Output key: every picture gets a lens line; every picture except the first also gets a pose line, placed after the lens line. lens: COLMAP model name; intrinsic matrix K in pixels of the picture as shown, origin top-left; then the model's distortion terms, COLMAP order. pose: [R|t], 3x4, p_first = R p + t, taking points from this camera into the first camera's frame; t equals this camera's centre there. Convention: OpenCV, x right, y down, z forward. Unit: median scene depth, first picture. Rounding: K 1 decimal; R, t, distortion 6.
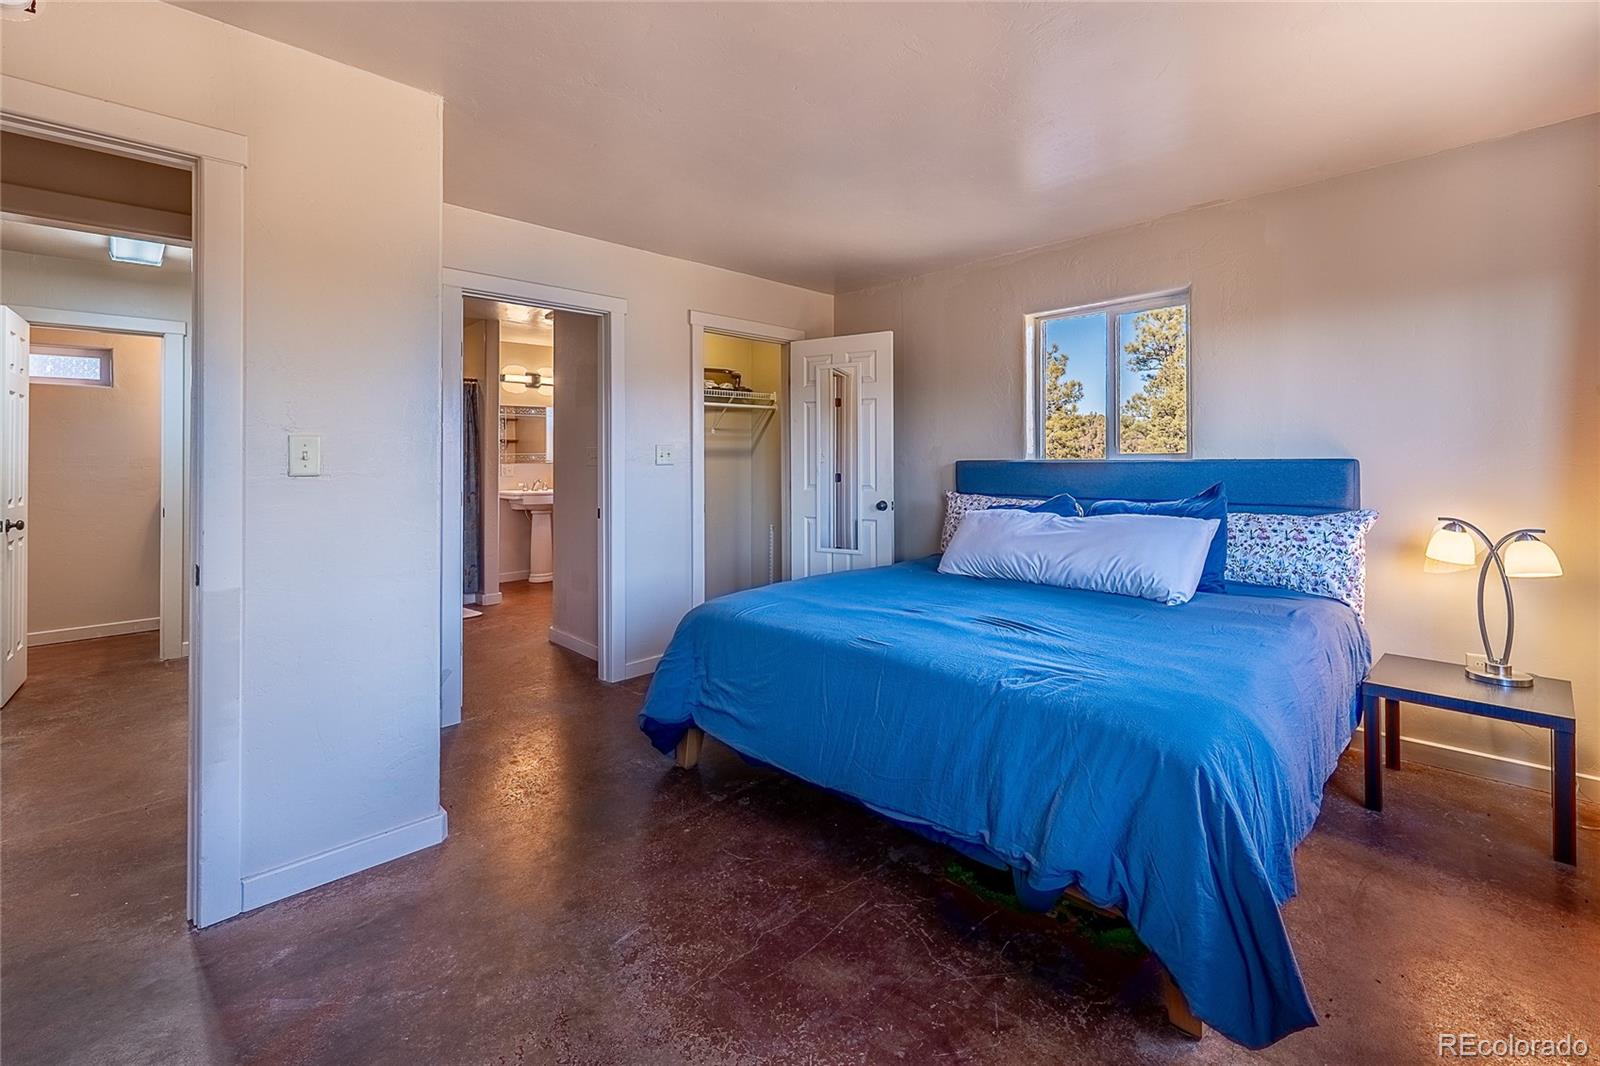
lens RADIAL K [[680.5, 0, 801.0], [0, 680.5, 479.6], [0, 0, 1]] dist [0.000454, -0.000091]
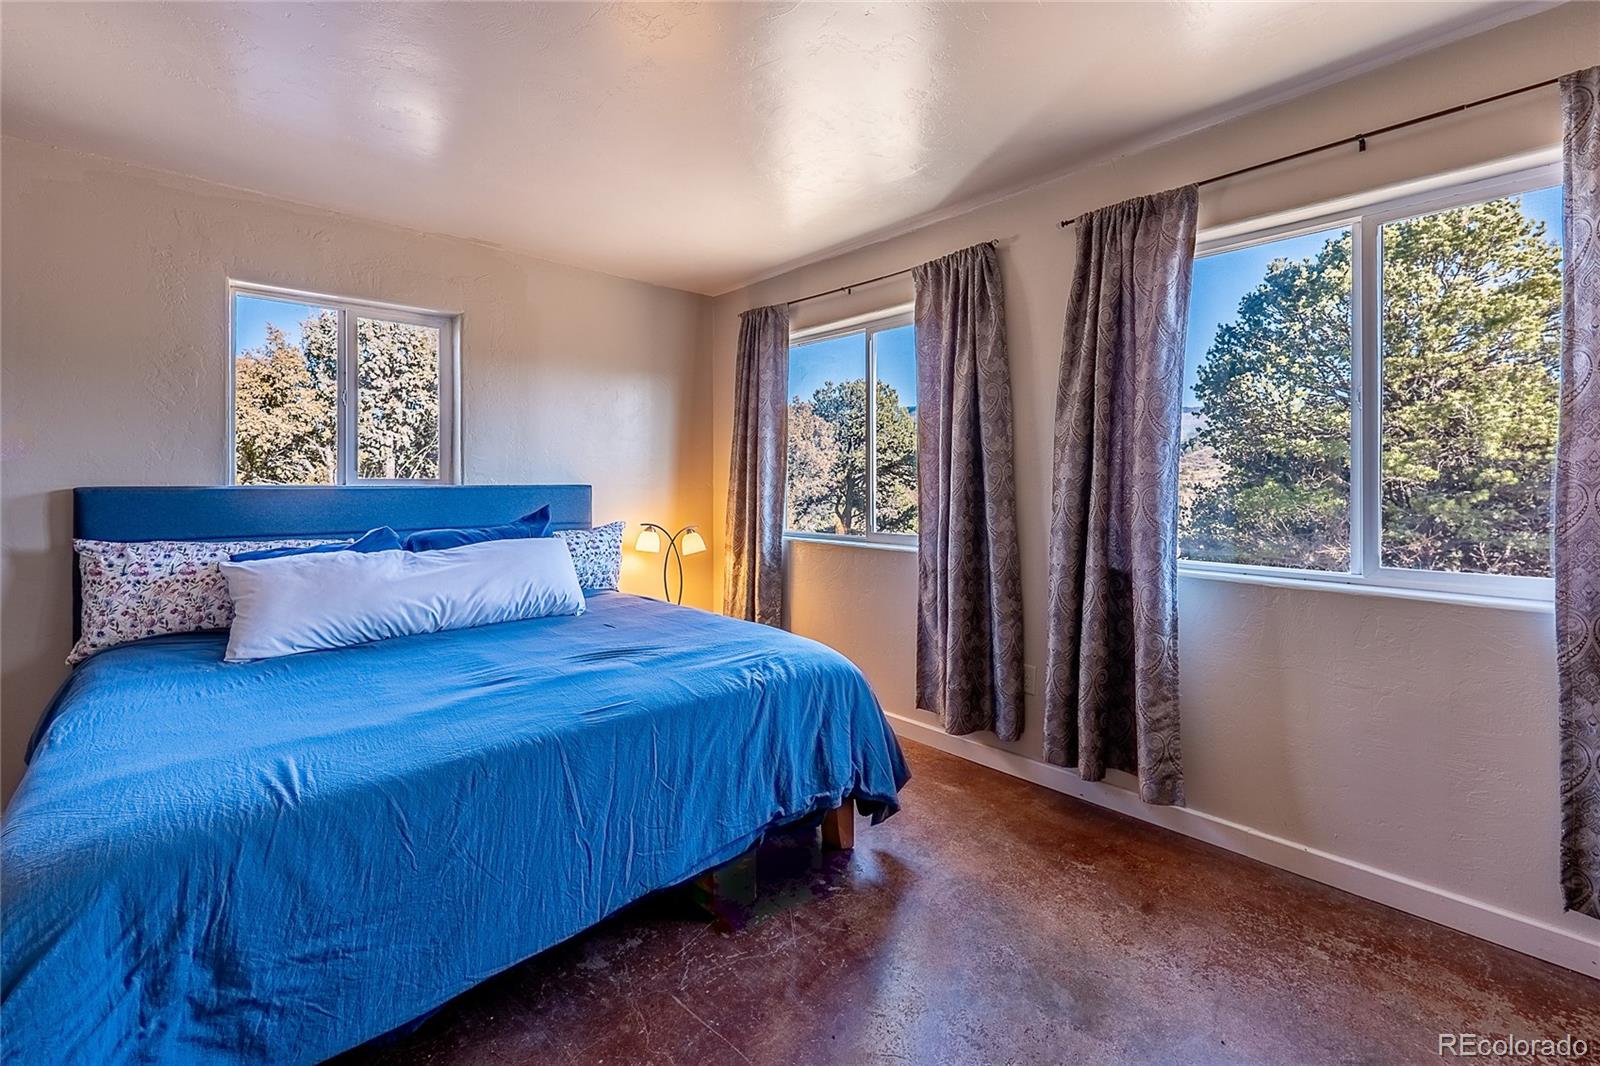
lens RADIAL K [[680.5, 0, 801.0], [0, 680.5, 479.6], [0, 0, 1]] dist [0.000454, -0.000091]
pose [[0.017680, 0.005477, 0.999829, -0.534990], [0.025546, 0.999656, -0.005928, -0.023655], [-0.999517, 0.025647, 0.017534, 0.550646]]
